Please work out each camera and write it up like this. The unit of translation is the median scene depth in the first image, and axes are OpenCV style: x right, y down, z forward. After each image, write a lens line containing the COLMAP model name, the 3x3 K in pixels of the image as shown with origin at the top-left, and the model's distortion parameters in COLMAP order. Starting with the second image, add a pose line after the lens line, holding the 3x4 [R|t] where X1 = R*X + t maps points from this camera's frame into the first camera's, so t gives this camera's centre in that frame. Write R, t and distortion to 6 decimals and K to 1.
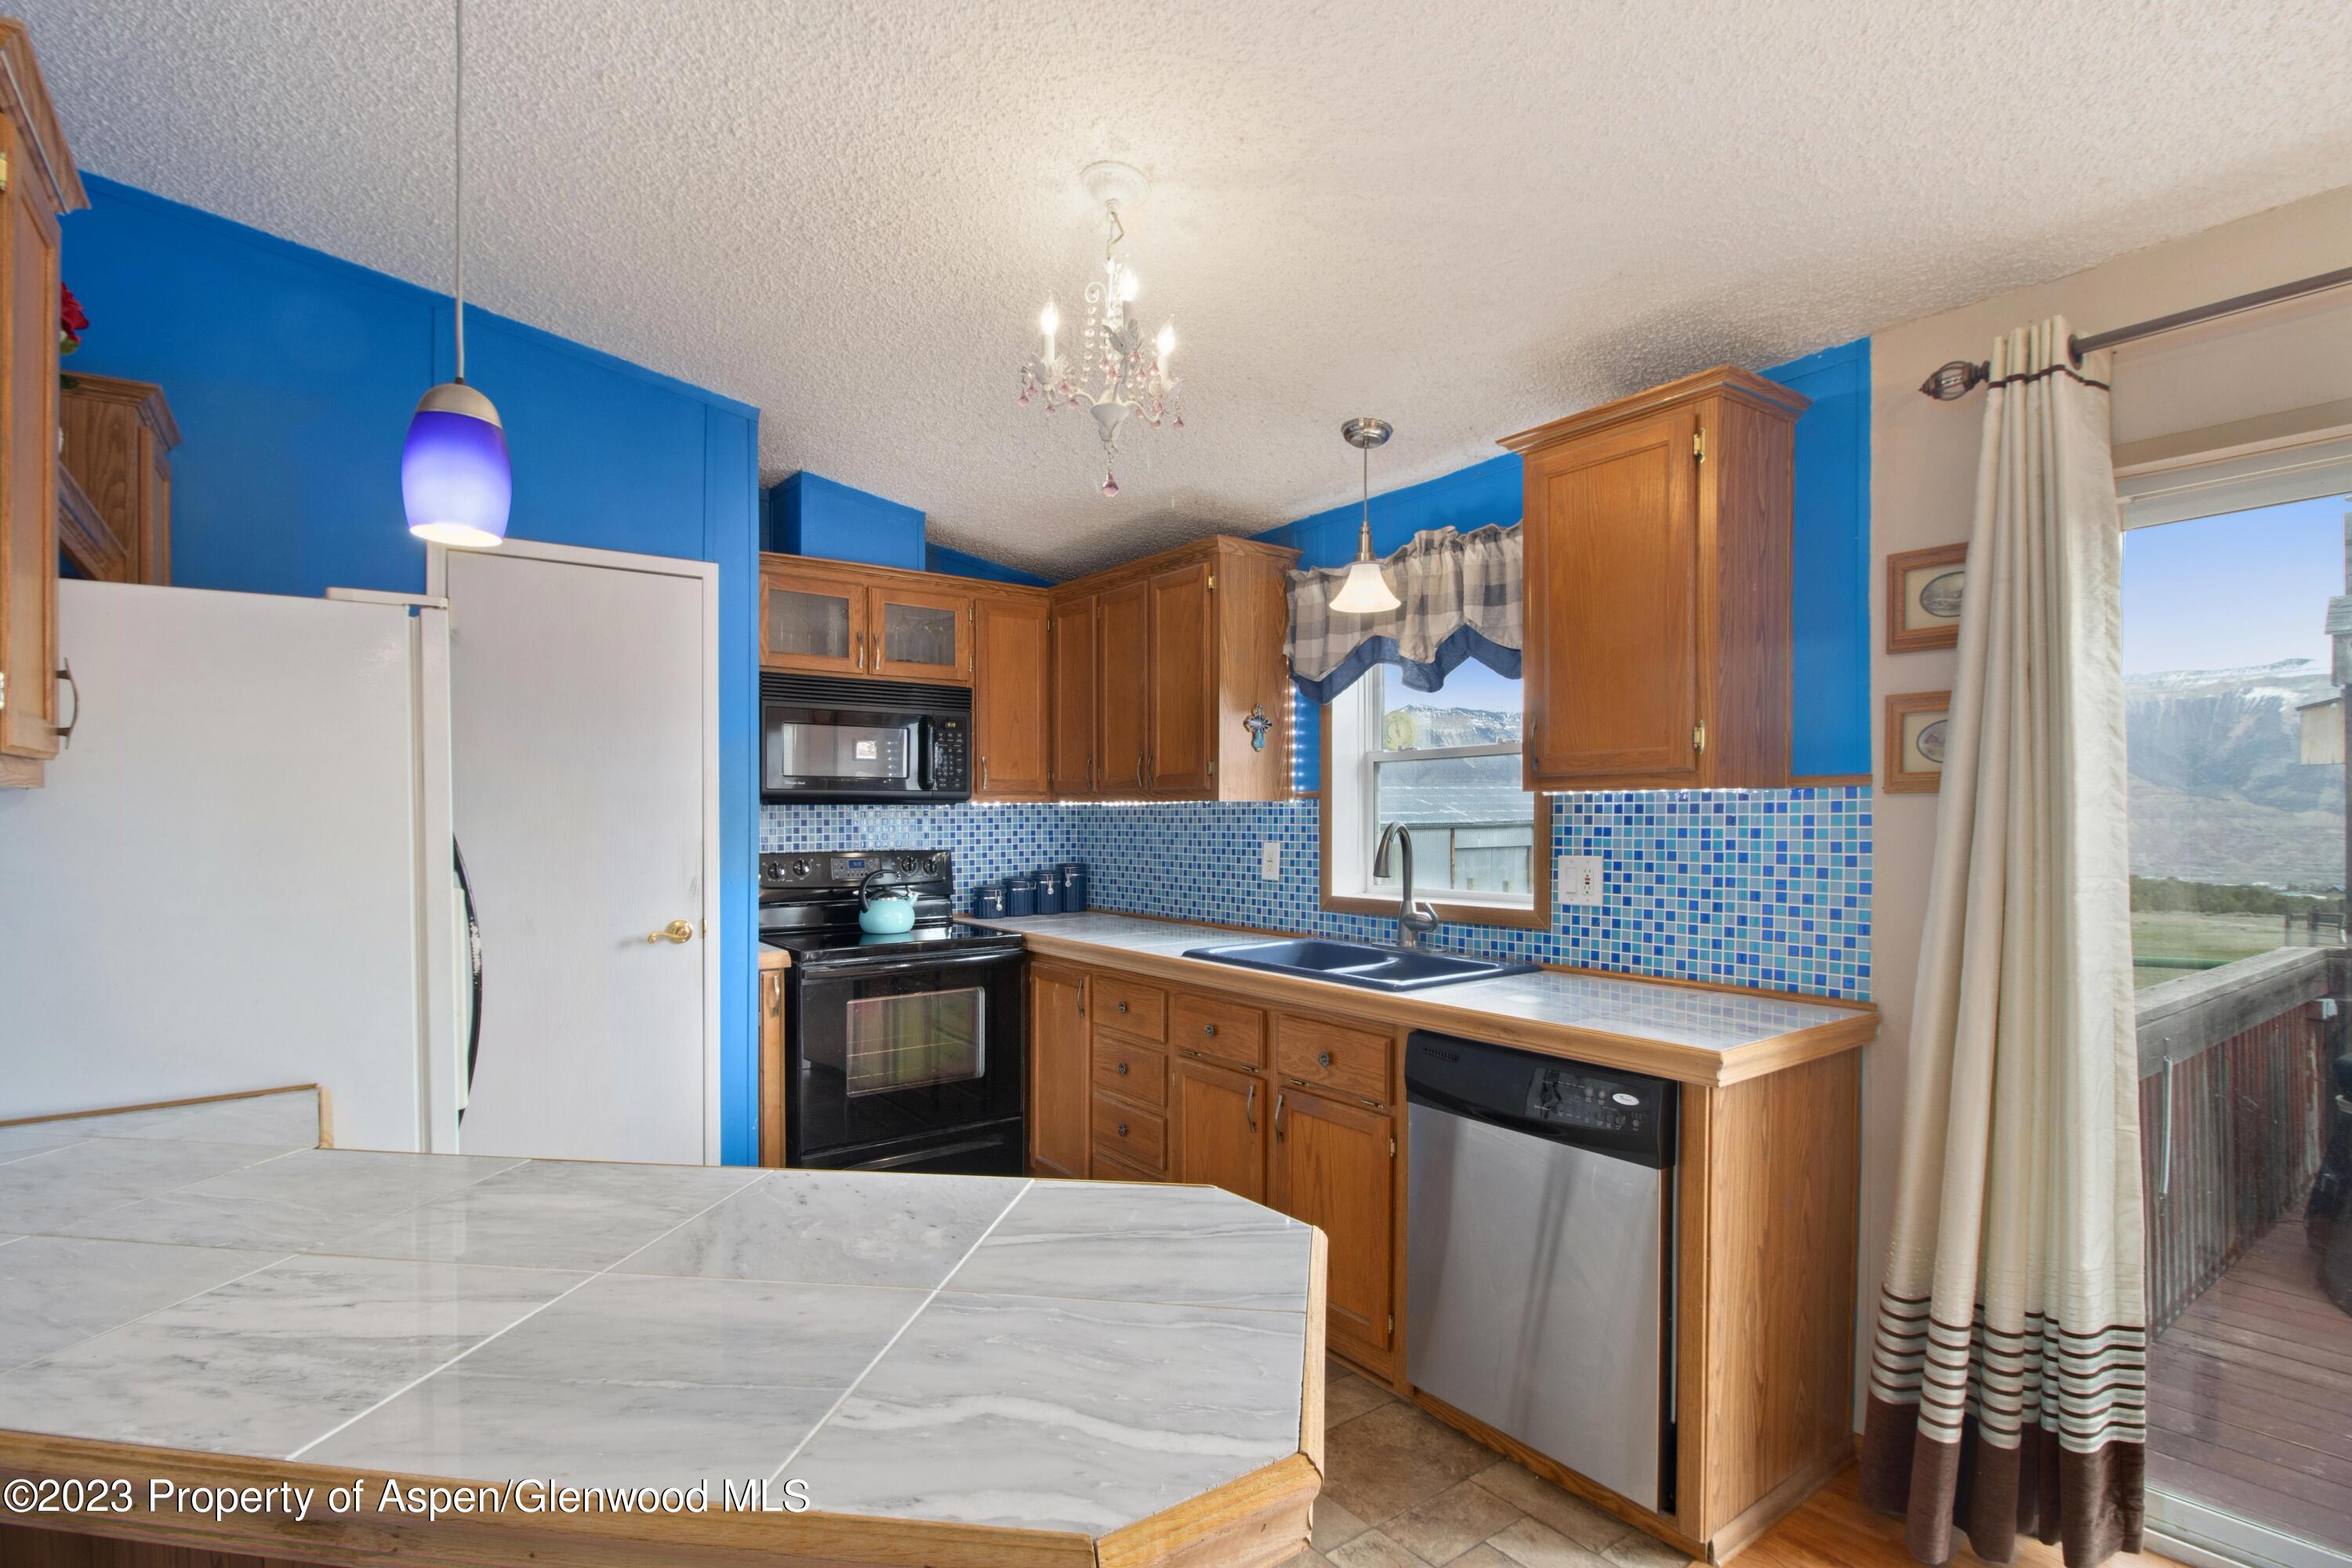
lens RADIAL K [[1110.2, 0, 1172.9], [0, 1110.2, 836.2], [0, 0, 1]] dist [-0.010817, -0.003500]
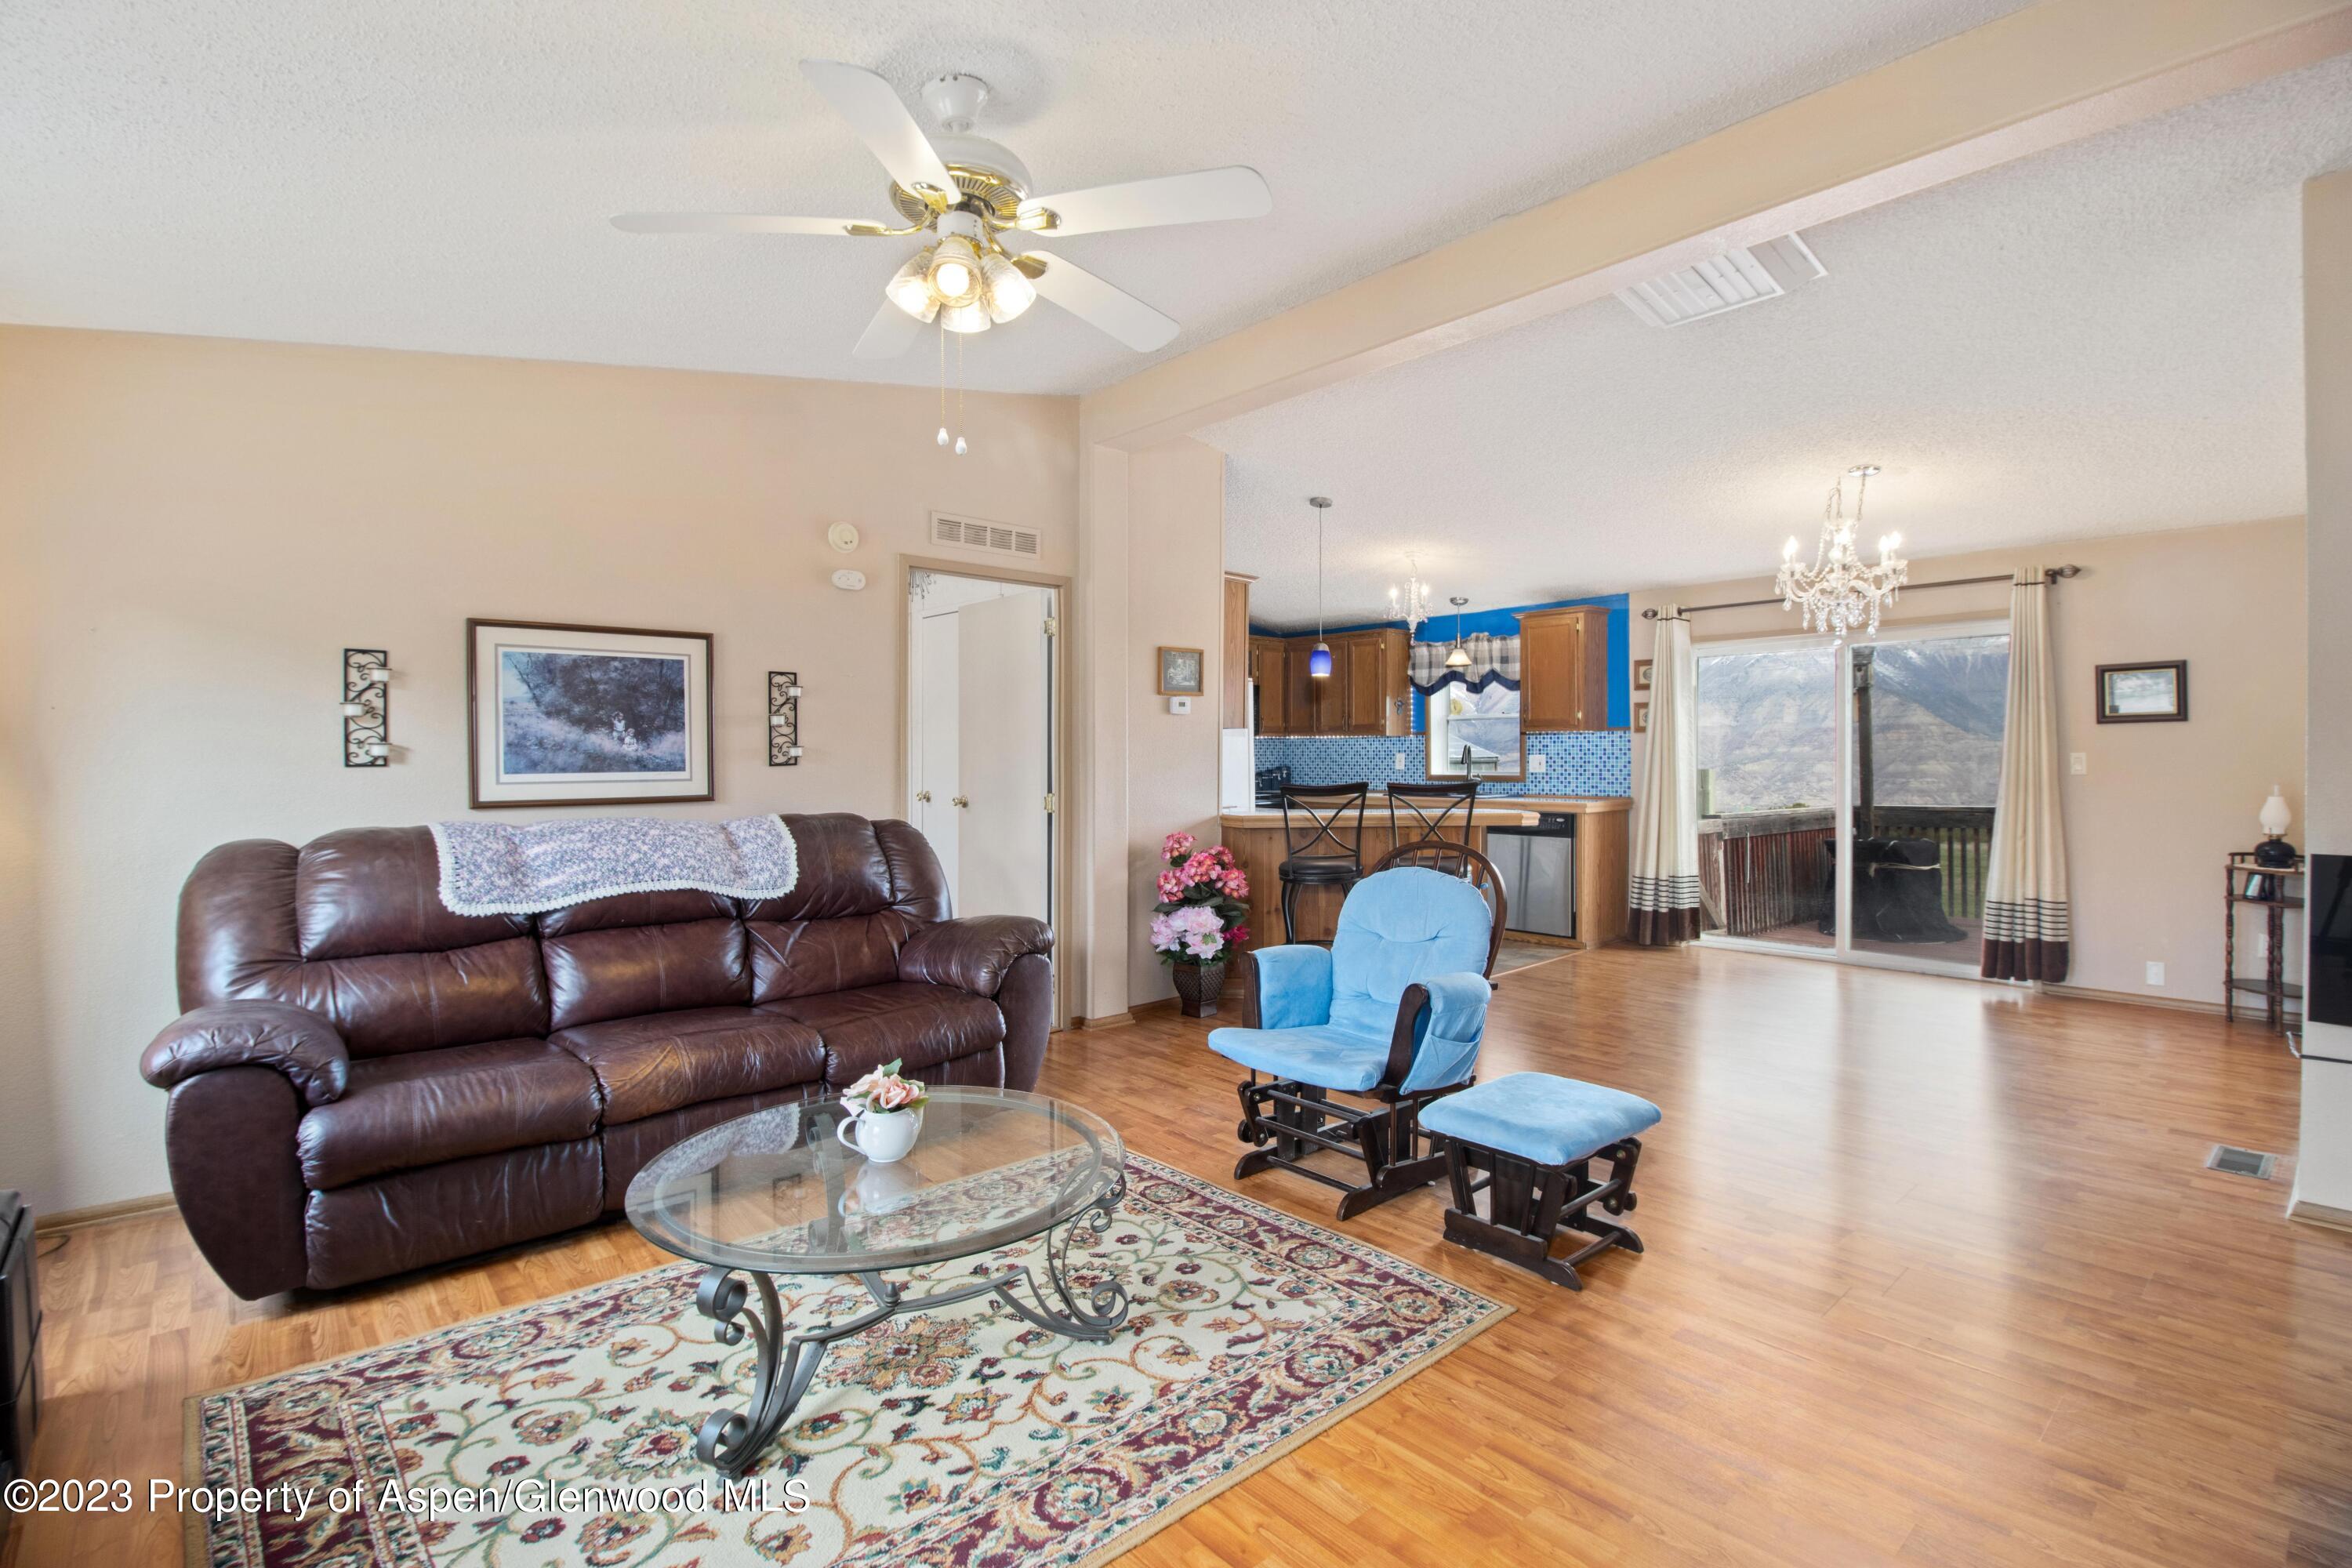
lens RADIAL K [[1110.2, 0, 1161.2], [0, 1110.2, 766.7], [0, 0, 1]] dist [-0.010817, -0.003500]
pose [[0.995063, -0.000899, 0.099236, -0.839425], [0.002111, 0.999924, -0.012107, 0.077959], [-0.099218, 0.012257, 0.994990, -1.660407]]
